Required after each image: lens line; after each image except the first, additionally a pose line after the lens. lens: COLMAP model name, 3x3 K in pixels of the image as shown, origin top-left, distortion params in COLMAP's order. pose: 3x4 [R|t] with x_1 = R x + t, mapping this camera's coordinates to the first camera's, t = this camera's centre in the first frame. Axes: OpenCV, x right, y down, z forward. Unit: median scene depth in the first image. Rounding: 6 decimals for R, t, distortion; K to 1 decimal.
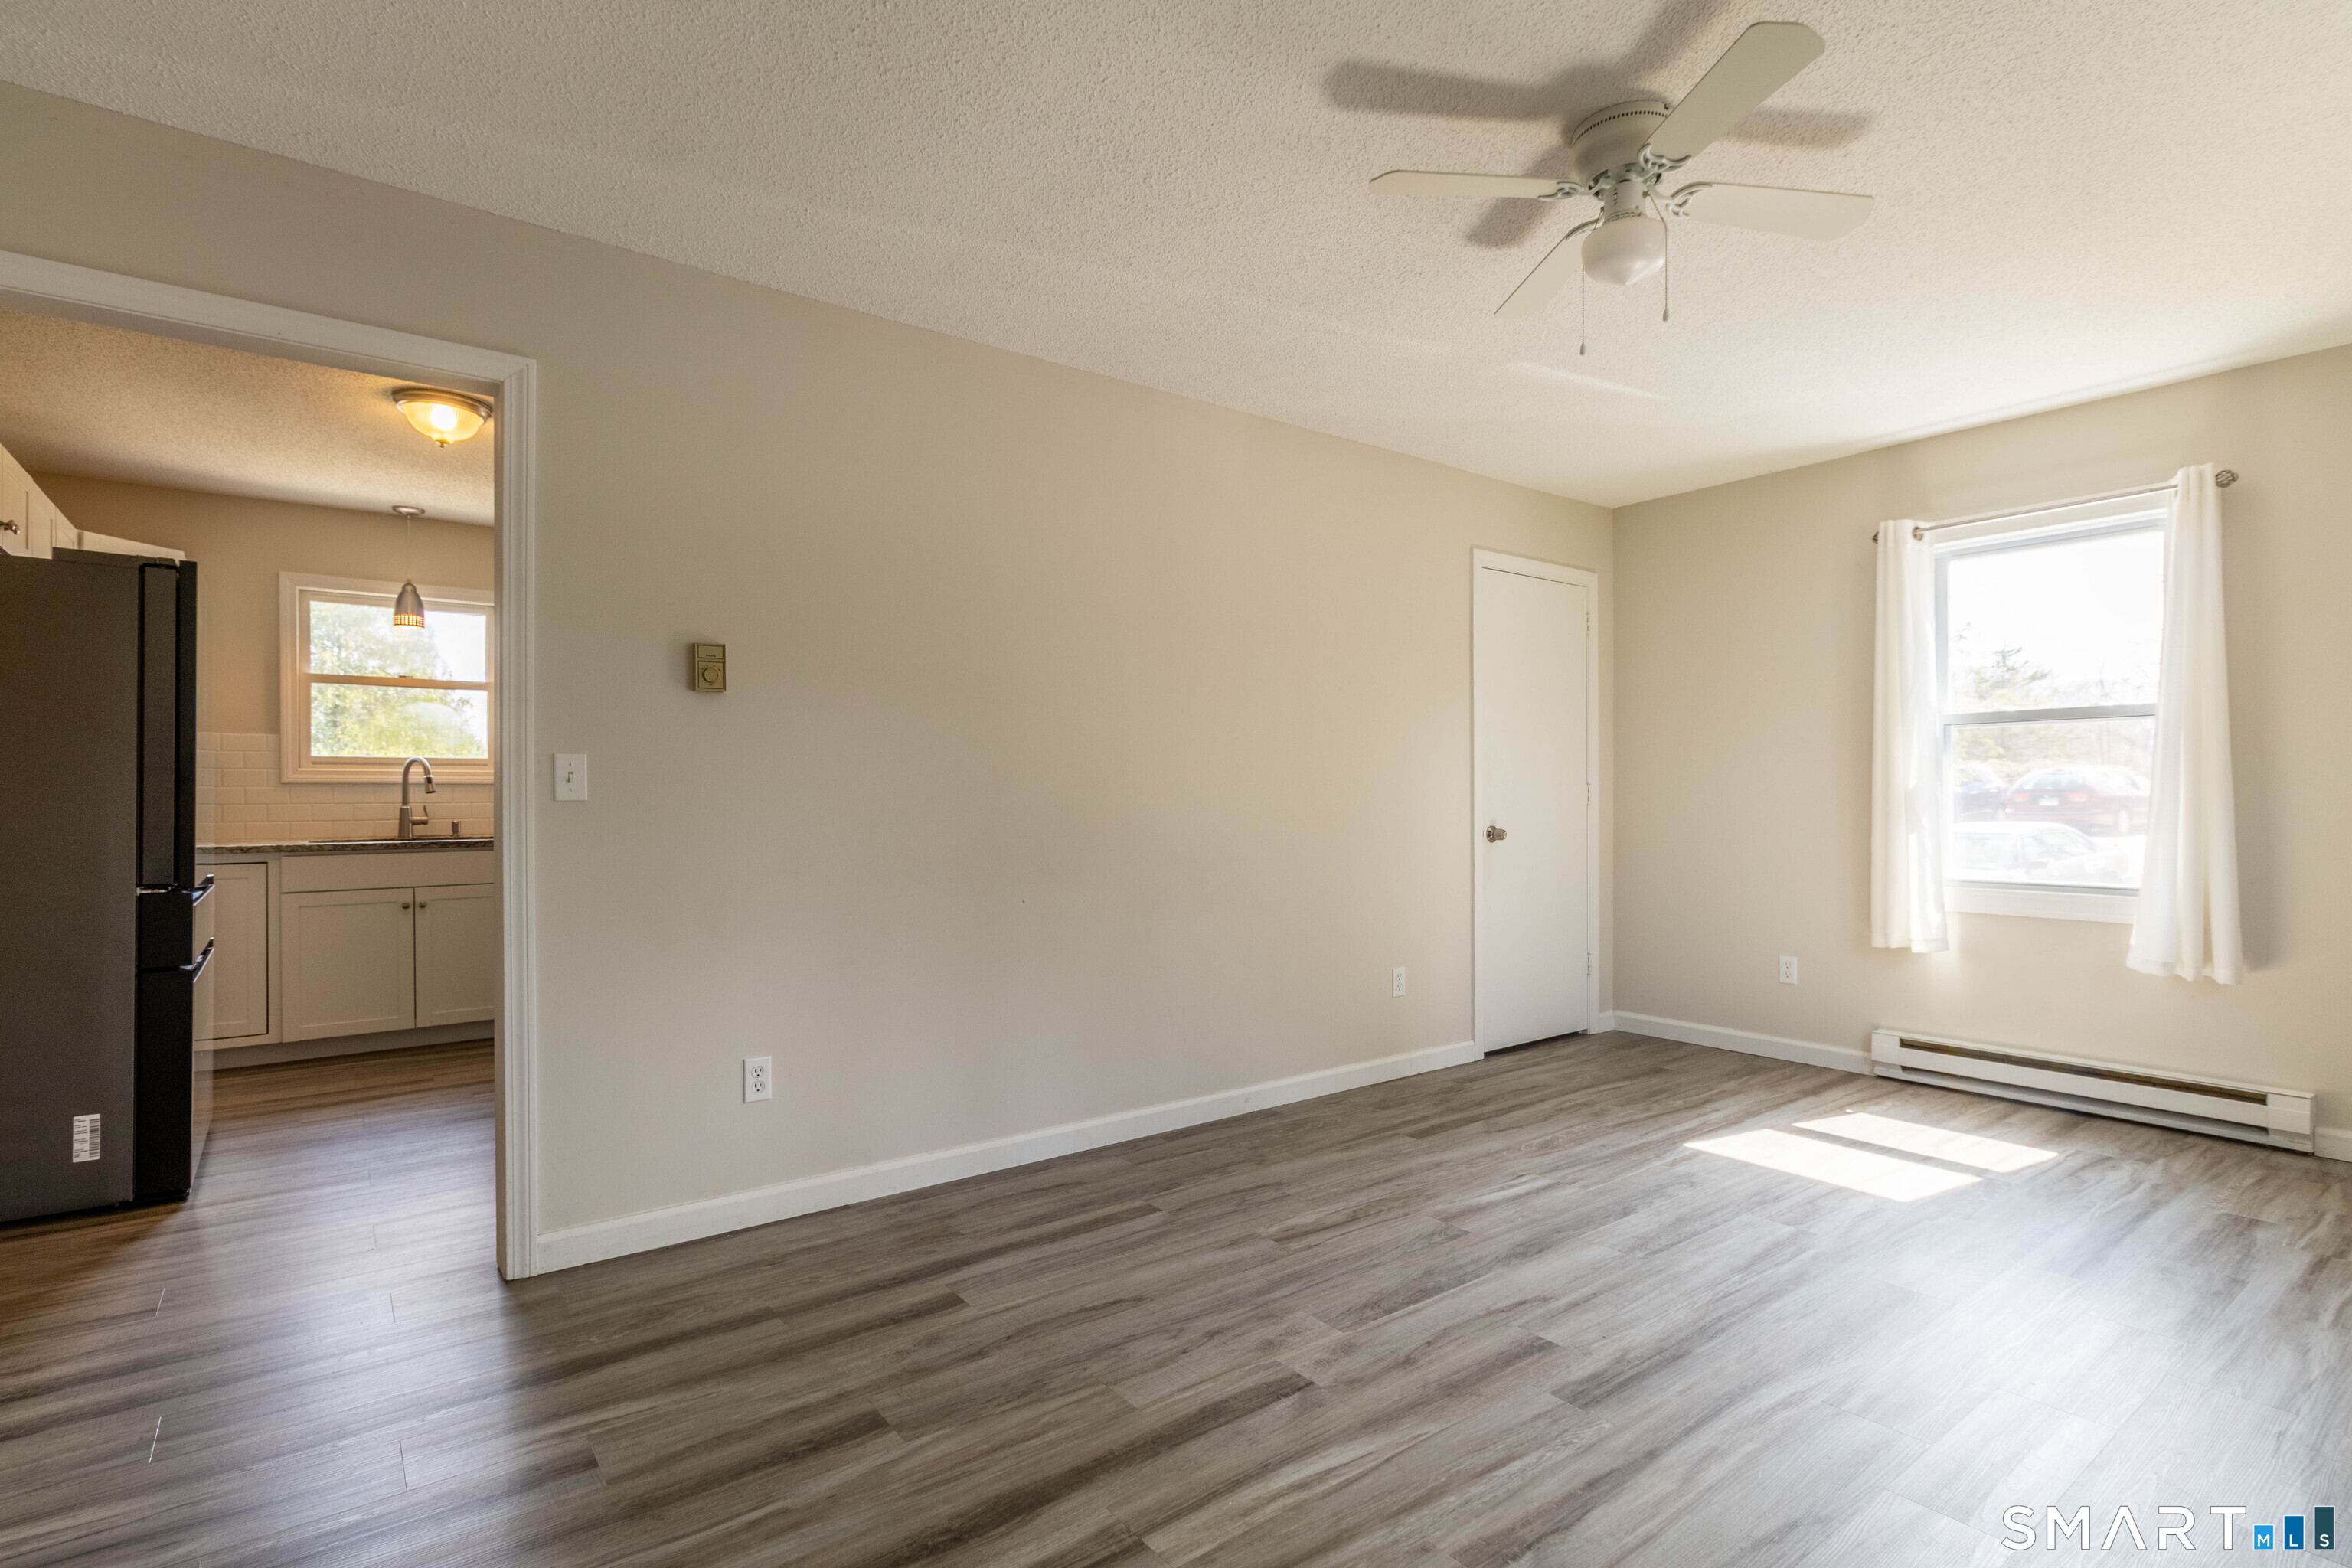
lens RADIAL K [[1118.5, 0, 1153.9], [0, 1118.5, 793.8], [0, 0, 1]] dist [-0.002317, -0.000132]
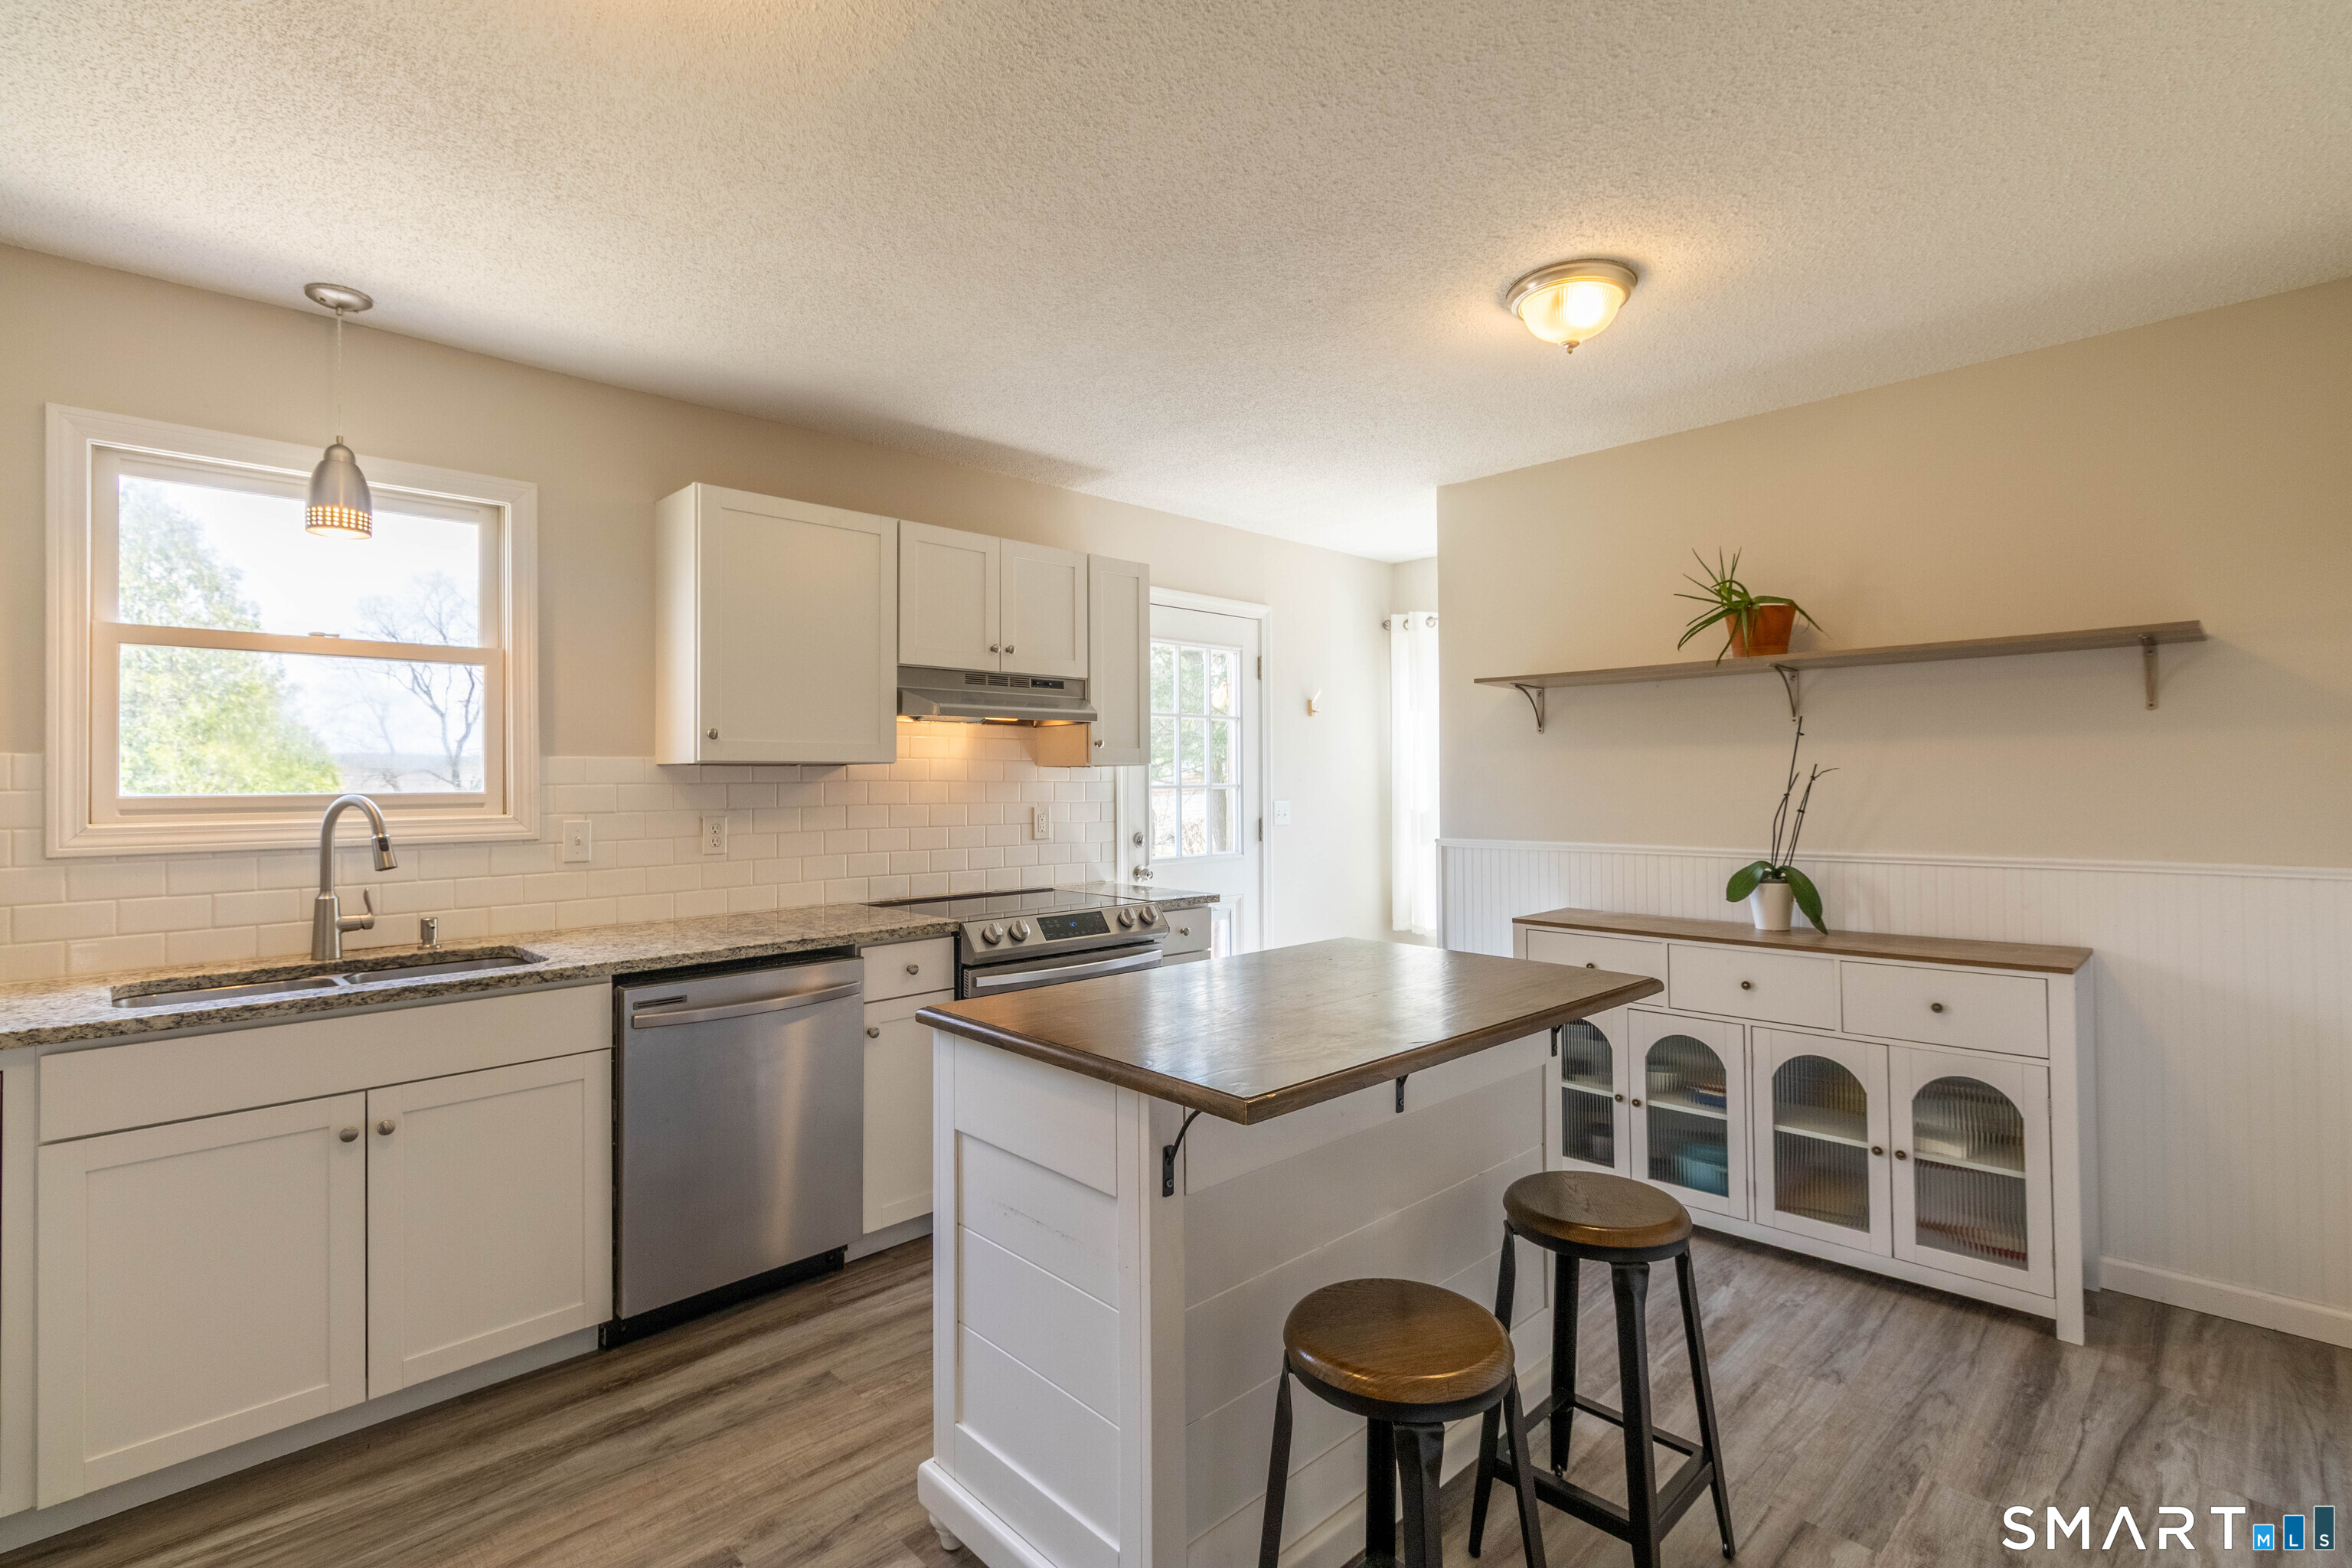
lens RADIAL K [[1080.9, 0, 1123.4], [0, 1080.9, 753.7], [0, 0, 1]] dist [0.002465, -0.001096]
pose [[0.993322, -0.001102, 0.115368, -0.376137], [0.004295, 0.999614, -0.027434, -0.036073], [-0.115293, 0.027746, 0.992944, 0.484758]]
